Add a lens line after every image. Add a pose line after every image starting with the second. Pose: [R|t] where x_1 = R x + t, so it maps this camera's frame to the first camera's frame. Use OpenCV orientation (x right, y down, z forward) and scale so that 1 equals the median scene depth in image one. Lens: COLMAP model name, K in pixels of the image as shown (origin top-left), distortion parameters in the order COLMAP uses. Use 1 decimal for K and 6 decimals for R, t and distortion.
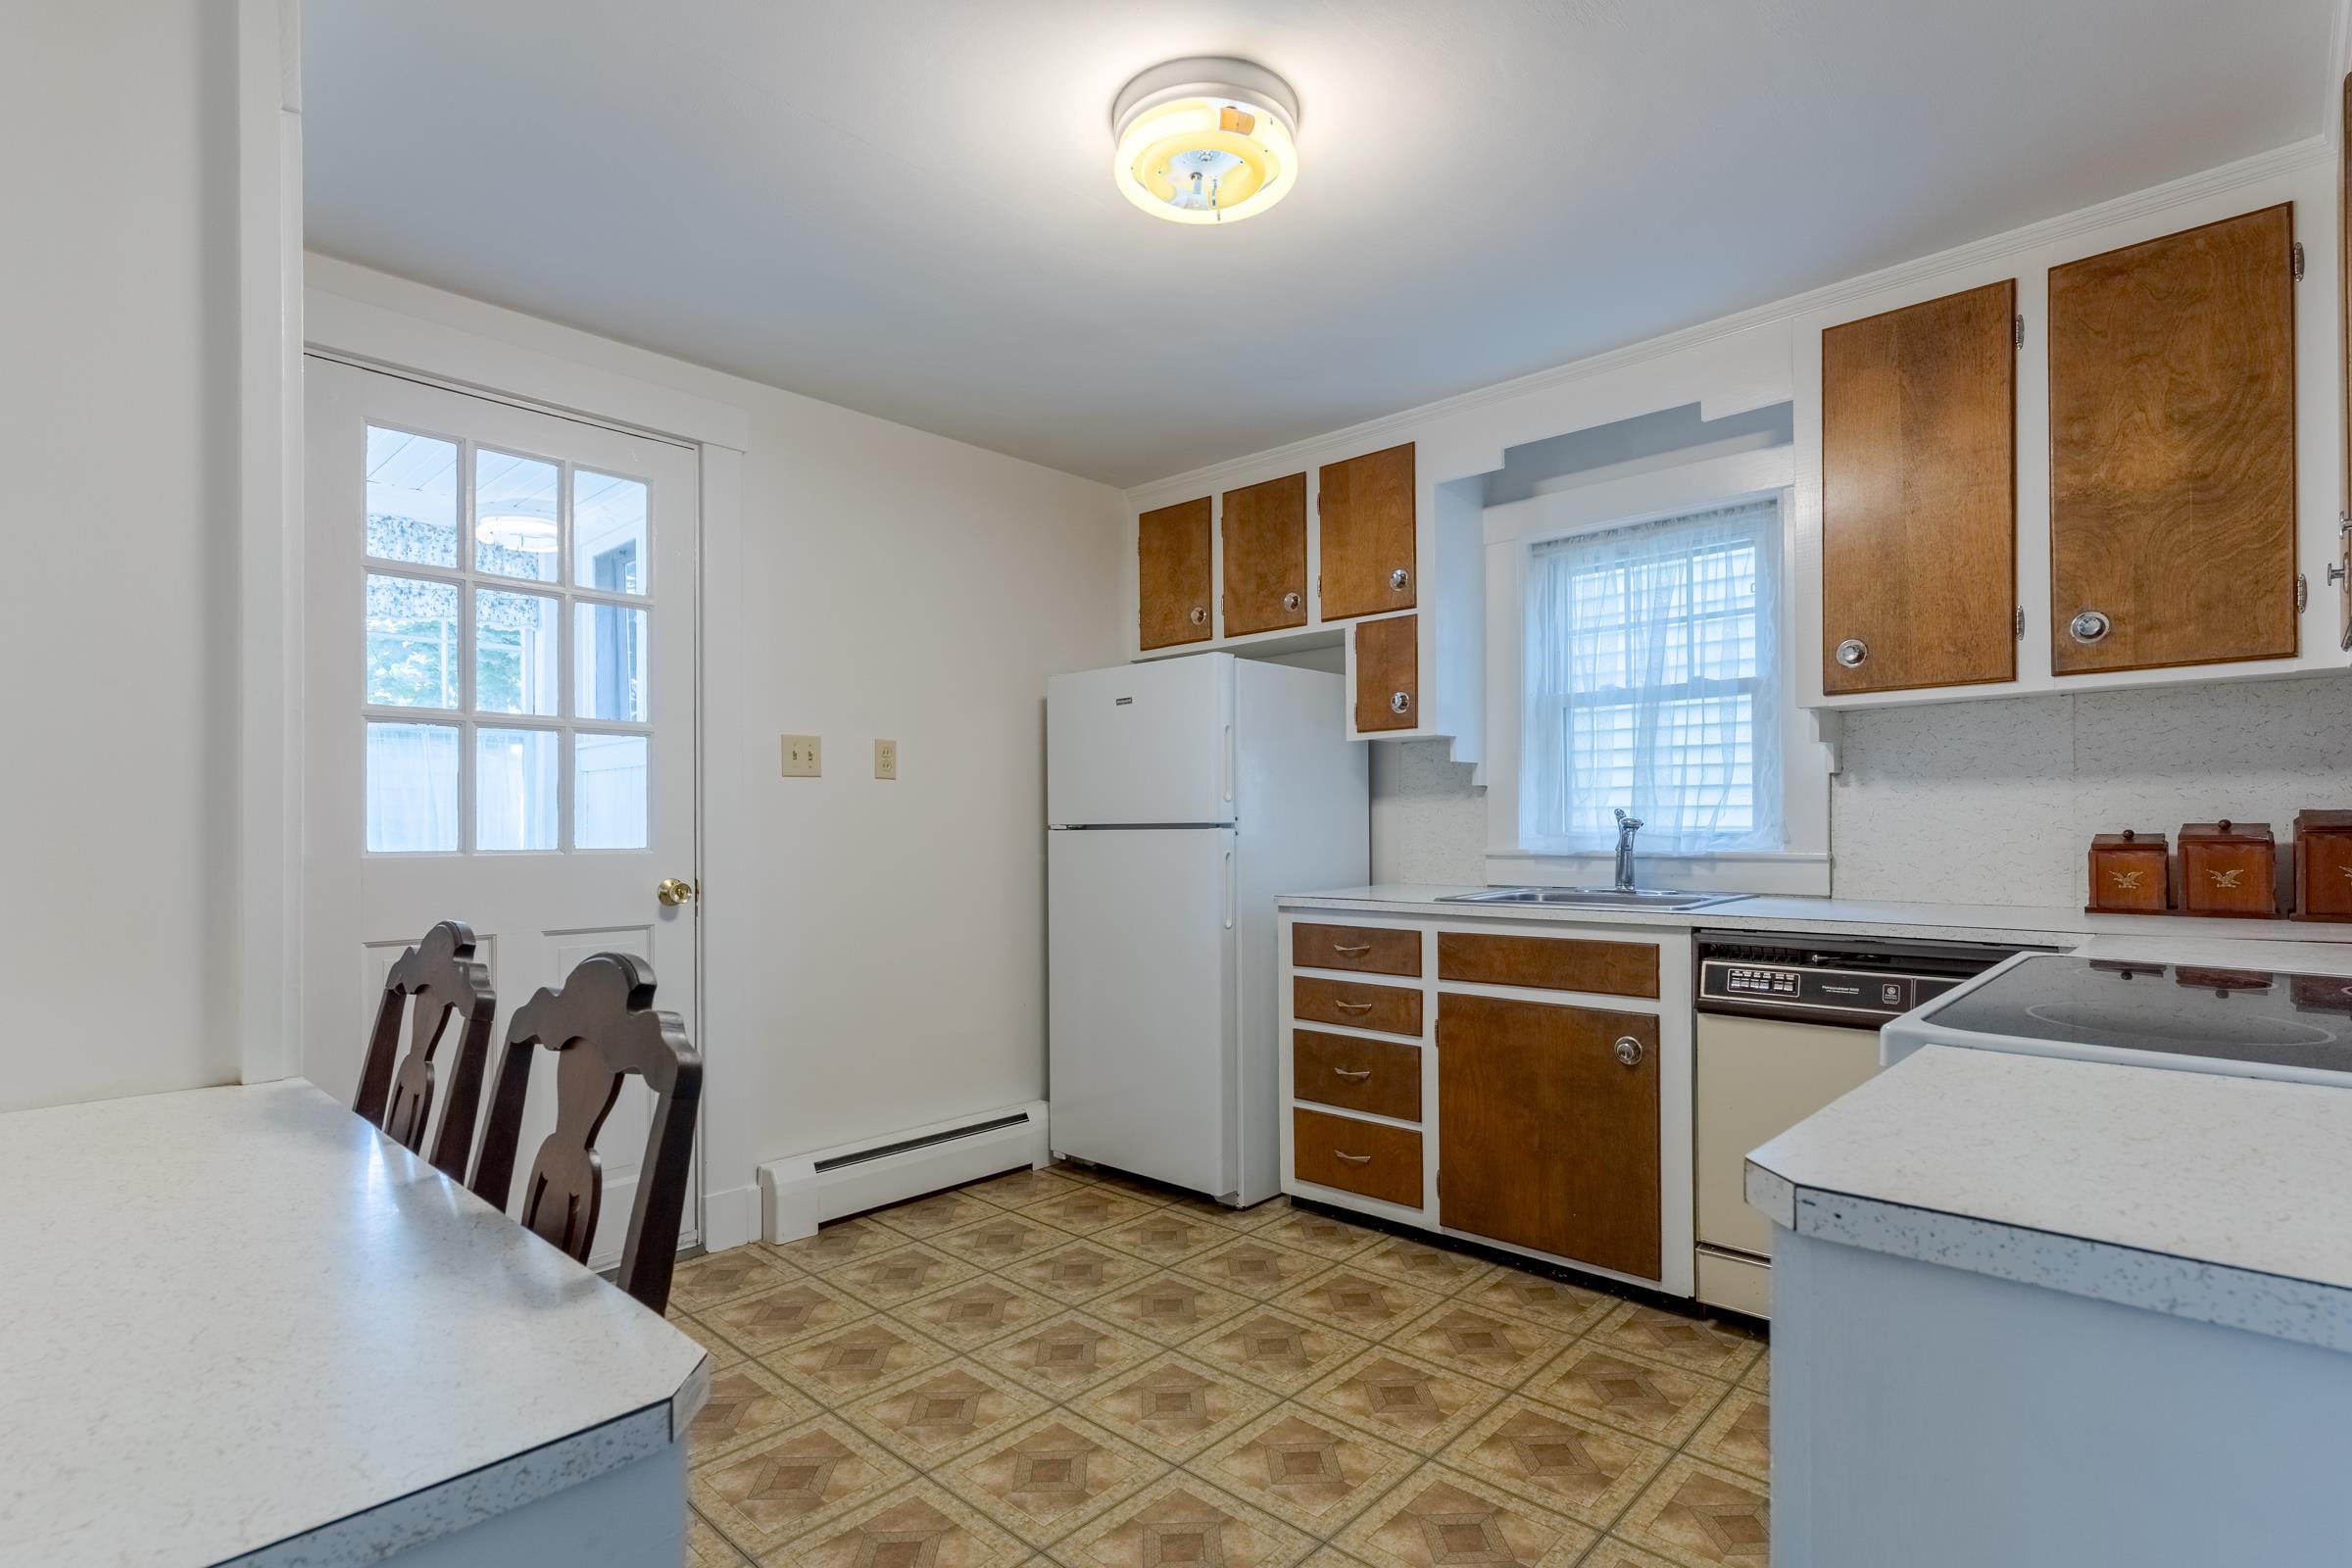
lens RADIAL K [[1116.1, 0, 1137.6], [0, 1116.1, 828.6], [0, 0, 1]] dist [0.009032, -0.005050]
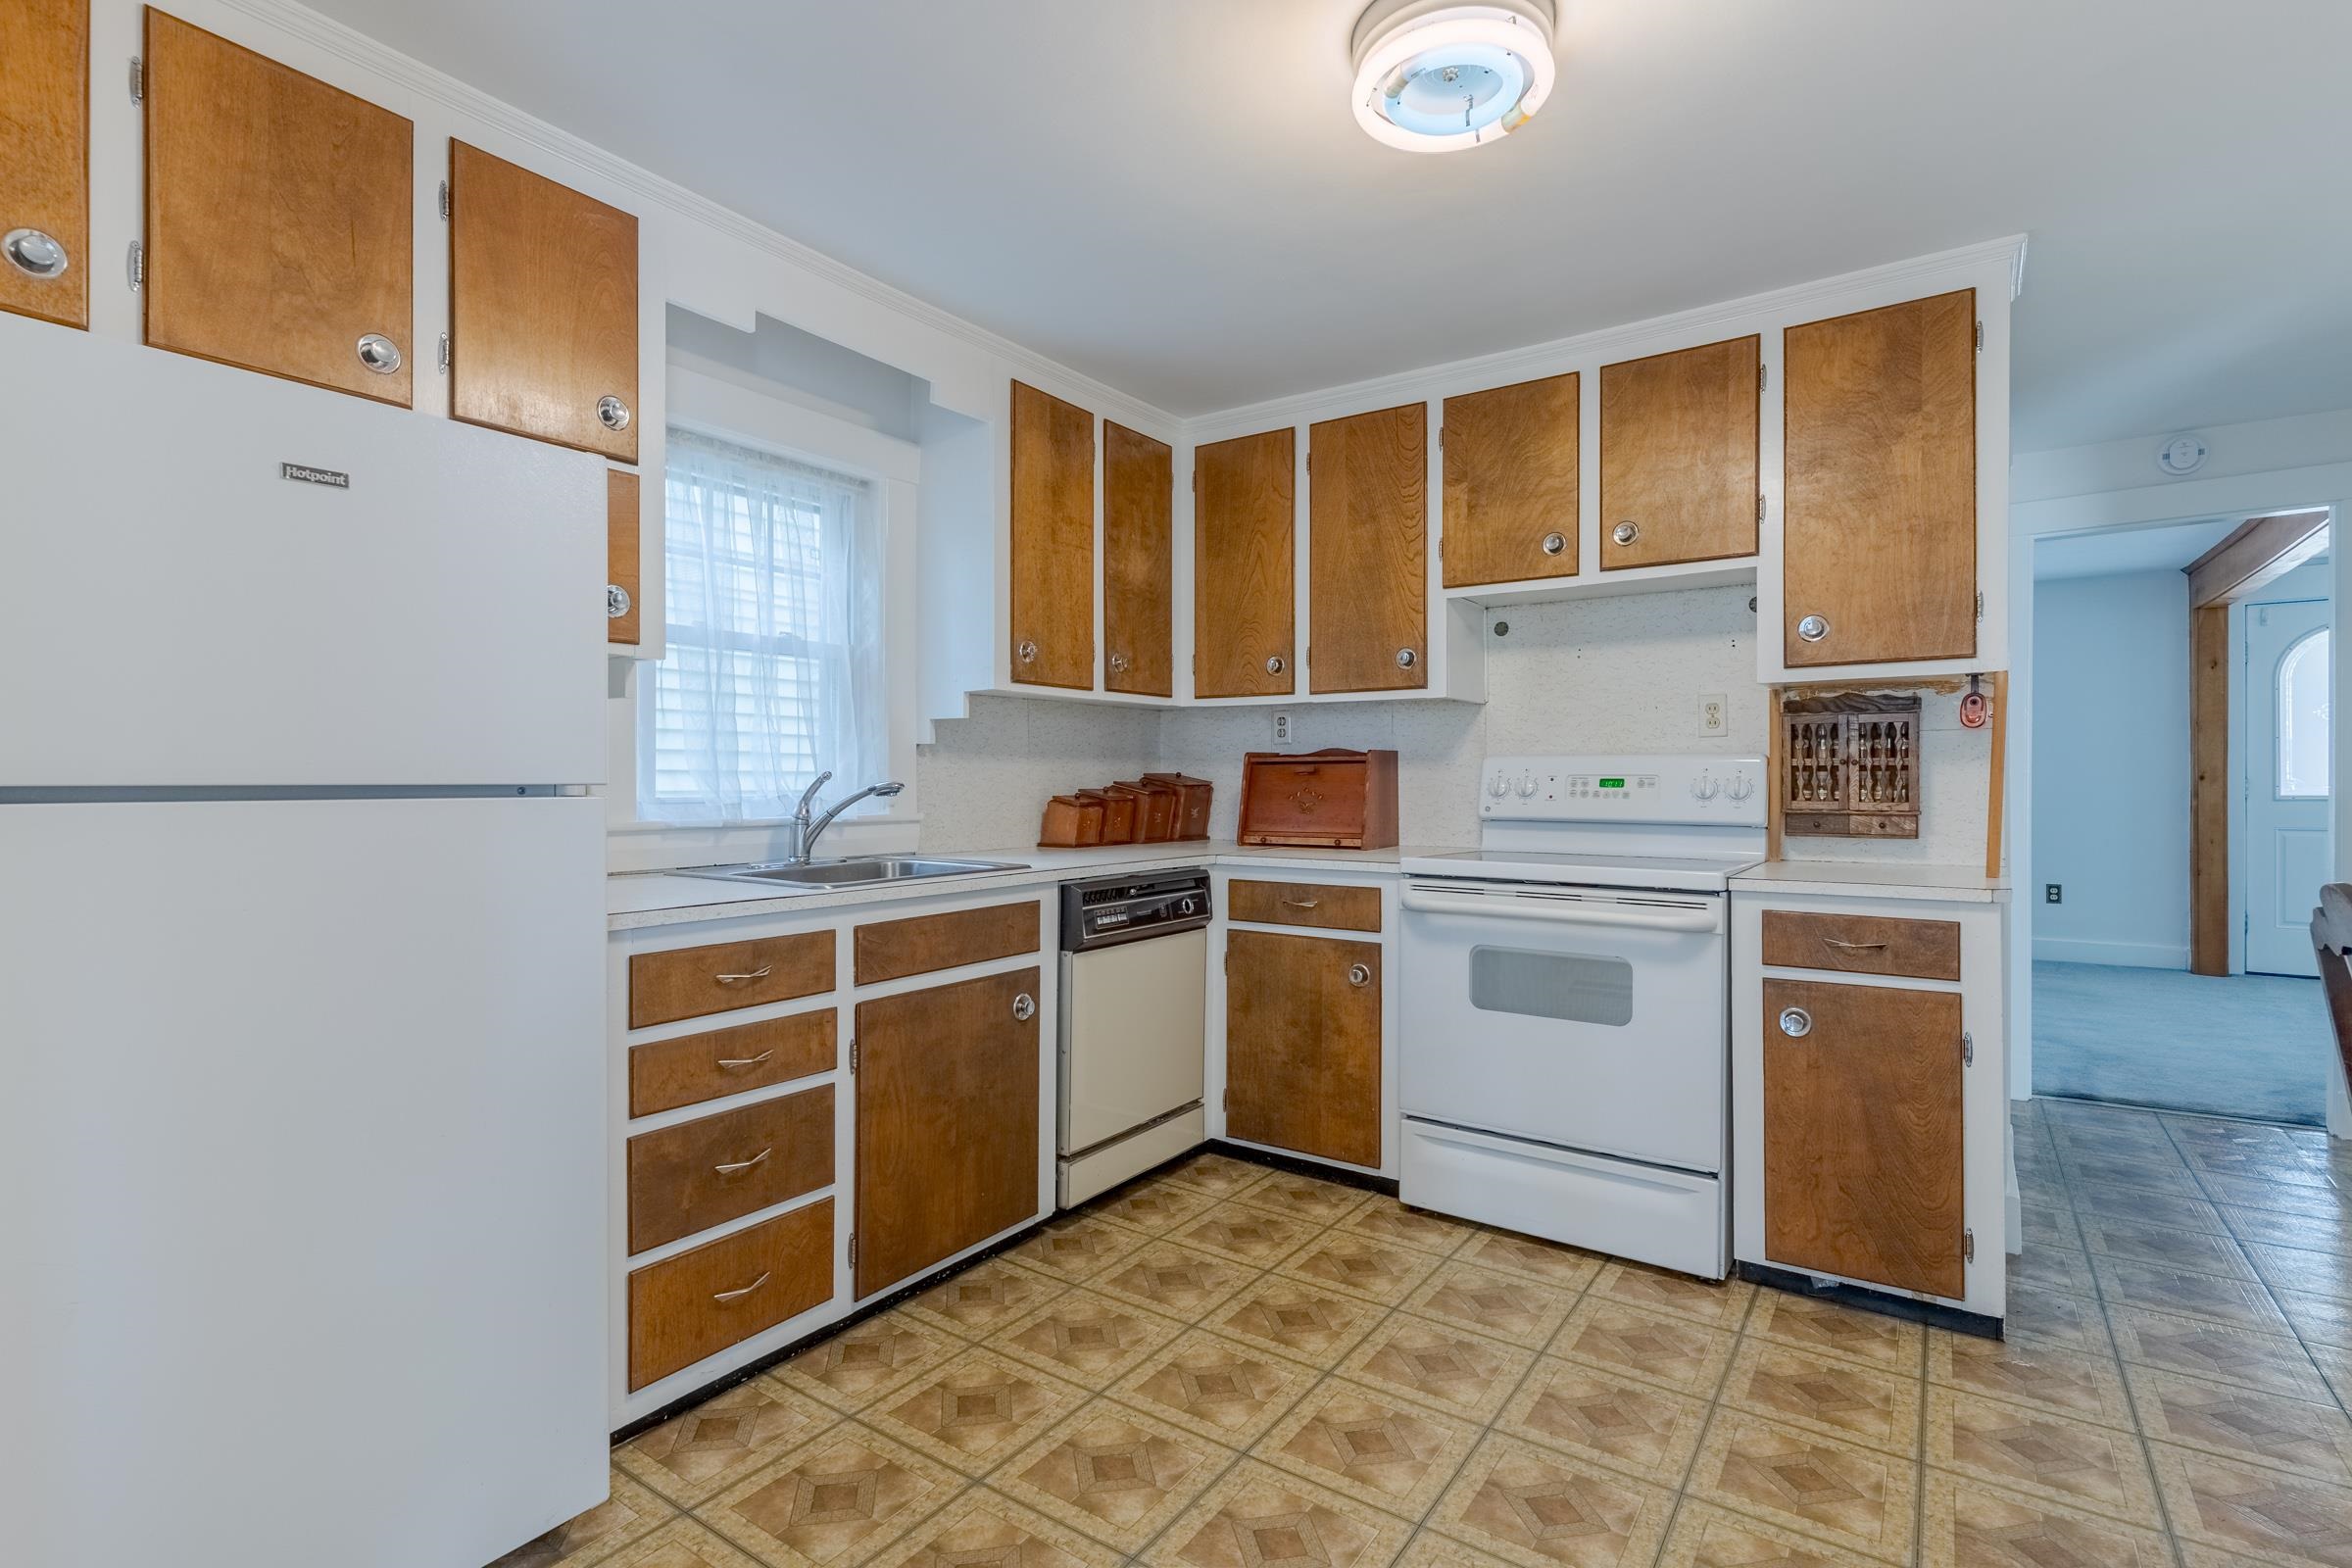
lens RADIAL K [[1116.1, 0, 1204.5], [0, 1116.1, 786.0], [0, 0, 1]] dist [0.009032, -0.005050]
pose [[-0.173451, 0.003818, 0.984835, -0.543282], [0.001404, 0.999992, -0.003629, -0.002145], [-0.984842, 0.000754, -0.173455, 0.898123]]
